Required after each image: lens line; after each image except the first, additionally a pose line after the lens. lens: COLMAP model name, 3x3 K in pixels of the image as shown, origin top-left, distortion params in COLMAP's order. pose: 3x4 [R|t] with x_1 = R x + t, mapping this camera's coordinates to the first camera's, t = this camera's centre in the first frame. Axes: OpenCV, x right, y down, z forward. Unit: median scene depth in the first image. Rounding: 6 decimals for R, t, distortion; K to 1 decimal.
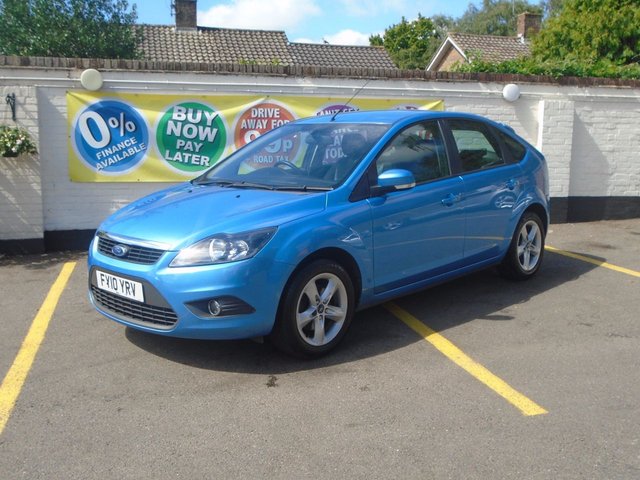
lens RADIAL K [[706.2, 0, 317.7], [0, 706.2, 239.8], [0, 0, 1]] dist [-0.010783, 0.001422]
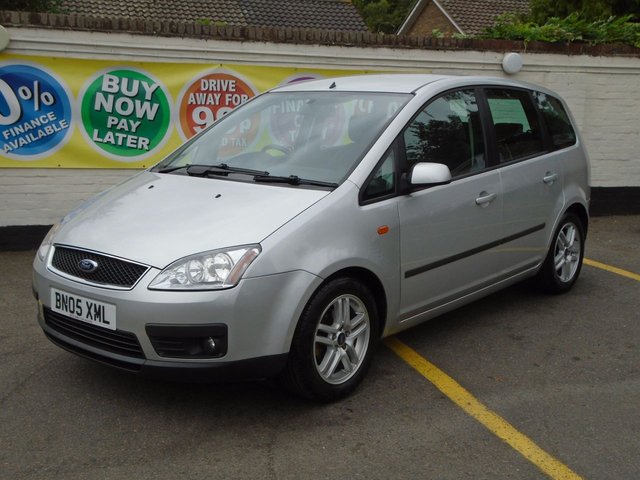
lens RADIAL K [[804.6, 0, 318.7], [0, 804.6, 239.0], [0, 0, 1]] dist [0.140635, -0.026092]
pose [[0.997977, 0.002510, 0.063530, -0.017075], [-0.003909, 0.999752, 0.021911, -0.022681], [-0.063459, -0.022115, 0.997739, 0.049741]]
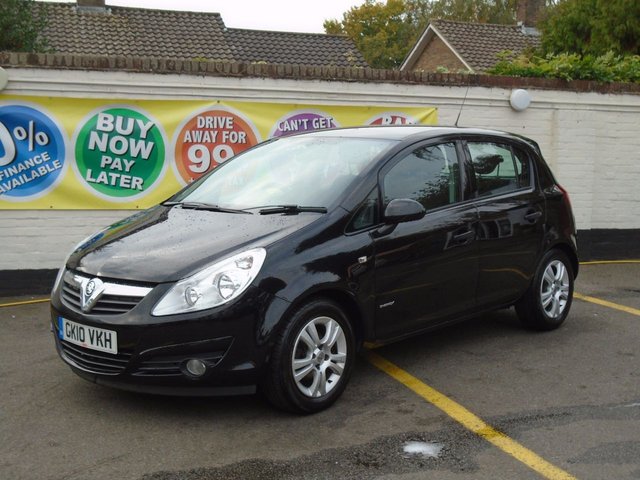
lens RADIAL K [[942.1, 0, 320.2], [0, 942.1, 239.6], [0, 0, 1]] dist [-0.024394, 0.018278]
pose [[0.997313, 0.000045, 0.073256, -0.034568], [0.003492, 0.998833, -0.048165, 0.001566], [-0.073173, 0.048291, 0.996149, -0.048081]]
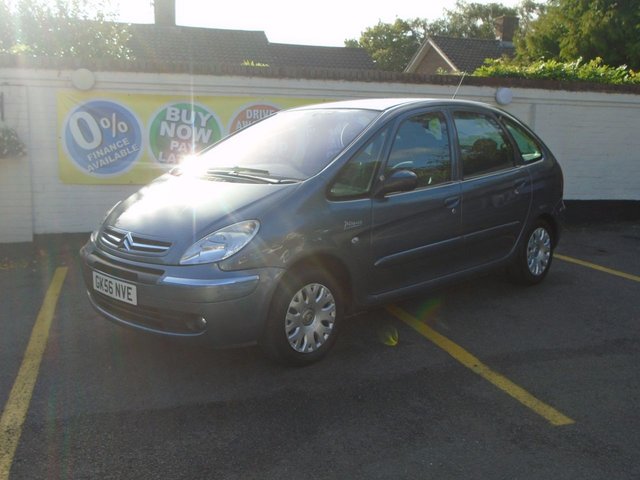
lens RADIAL K [[705.6, 0, 318.8], [0, 705.6, 238.9], [0, 0, 1]] dist [-0.008706, -0.014898]
pose [[0.999099, 0.000695, 0.042428, -0.034485], [-0.000671, 1.000000, -0.000579, -0.005426], [-0.042428, 0.000550, 0.999099, 0.012065]]
